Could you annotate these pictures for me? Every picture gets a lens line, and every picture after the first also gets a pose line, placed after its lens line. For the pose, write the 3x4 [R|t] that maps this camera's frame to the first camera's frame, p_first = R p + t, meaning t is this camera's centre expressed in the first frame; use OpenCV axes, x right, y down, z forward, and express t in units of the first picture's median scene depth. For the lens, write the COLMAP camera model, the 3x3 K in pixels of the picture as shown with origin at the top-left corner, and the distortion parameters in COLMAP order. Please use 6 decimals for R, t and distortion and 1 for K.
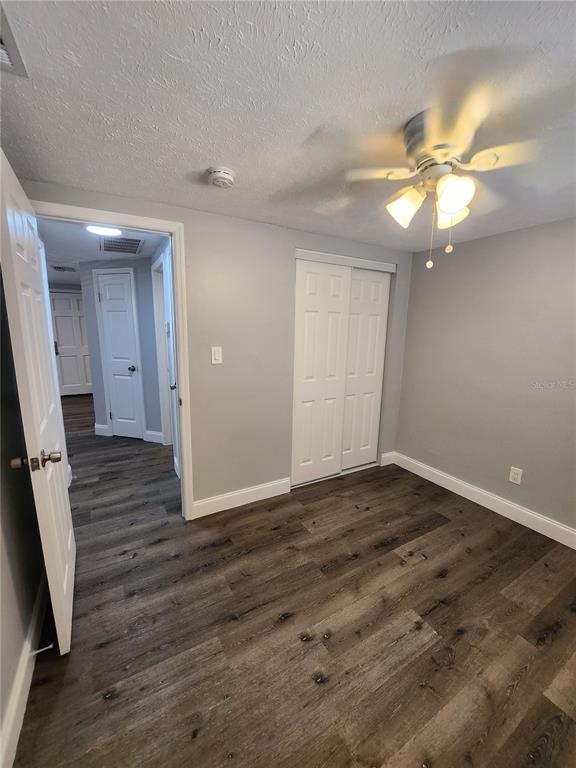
lens RADIAL K [[306.9, 0, 272.0], [0, 306.9, 384.9], [0, 0, 1]] dist [-0.016289, -0.000005]
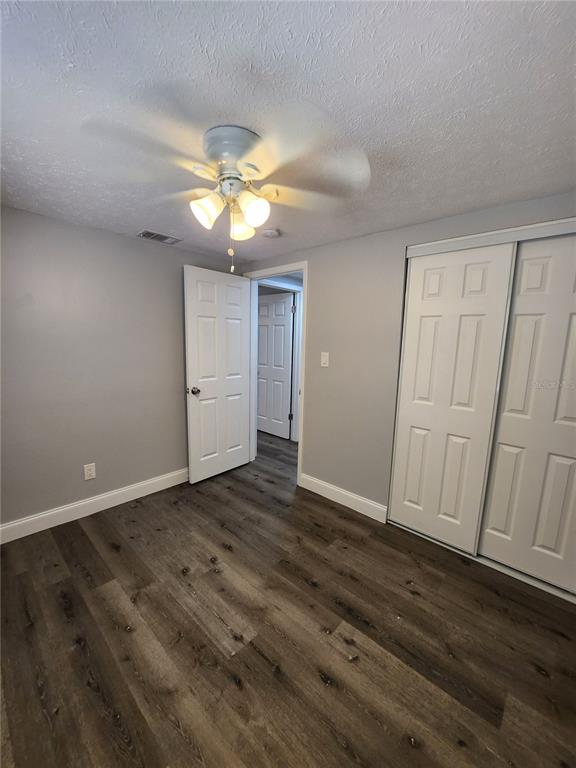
lens RADIAL K [[306.9, 0, 287.0], [0, 306.9, 384.3], [0, 0, 1]] dist [-0.016289, -0.000005]
pose [[0.318852, 0.131896, -0.938582, 1.103468], [-0.196976, 0.977870, 0.070501, -0.068870], [0.927111, 0.162399, 0.337776, 0.574321]]
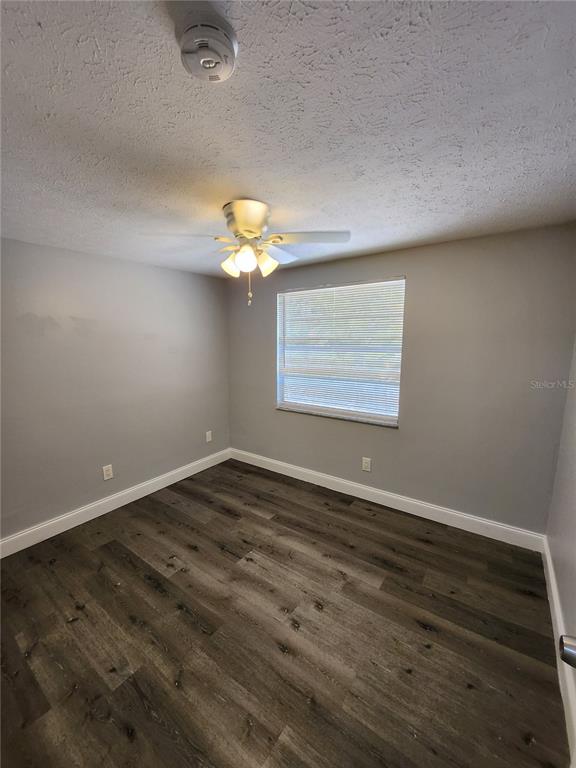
lens RADIAL K [[306.9, 0, 288.5], [0, 306.9, 380.7], [0, 0, 1]] dist [-0.016289, -0.000005]
pose [[-0.440149, -0.136799, 0.887443, -0.597276], [0.171811, 0.957235, 0.232772, -0.231330], [-0.881334, 0.254927, -0.397823, 0.989922]]
